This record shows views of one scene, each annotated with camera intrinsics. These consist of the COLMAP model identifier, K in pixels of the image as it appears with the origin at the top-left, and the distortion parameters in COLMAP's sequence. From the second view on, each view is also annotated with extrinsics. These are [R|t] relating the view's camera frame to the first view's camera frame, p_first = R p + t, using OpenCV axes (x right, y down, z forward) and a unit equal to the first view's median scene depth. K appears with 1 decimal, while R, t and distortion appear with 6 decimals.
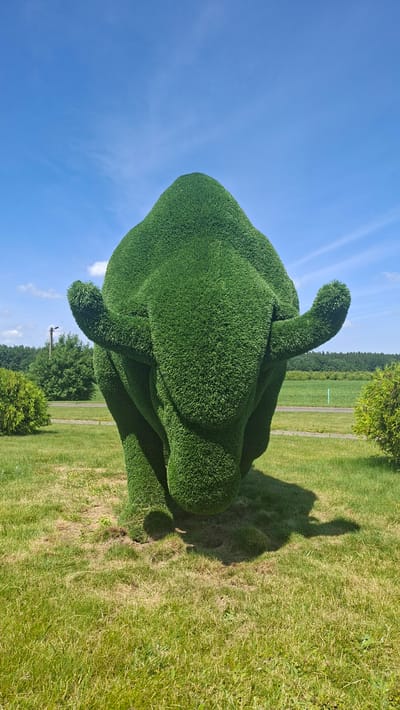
lens RADIAL K [[488.4, 0, 211.7], [0, 488.4, 355.7], [0, 0, 1]] dist [0.125391, -0.182521]
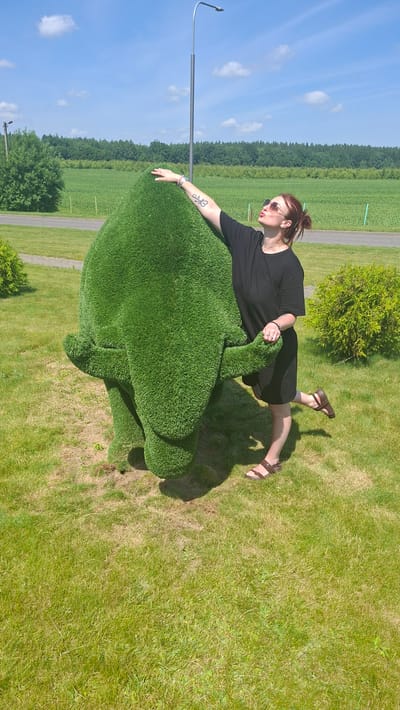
lens RADIAL K [[488.4, 0, 211.7], [0, 488.4, 355.7], [0, 0, 1]] dist [0.125391, -0.182521]
pose [[0.998418, 0.006680, 0.055836, 0.019853], [-0.027889, 0.921032, 0.388487, -0.523705], [-0.048832, -0.389430, 0.919761, -0.182197]]
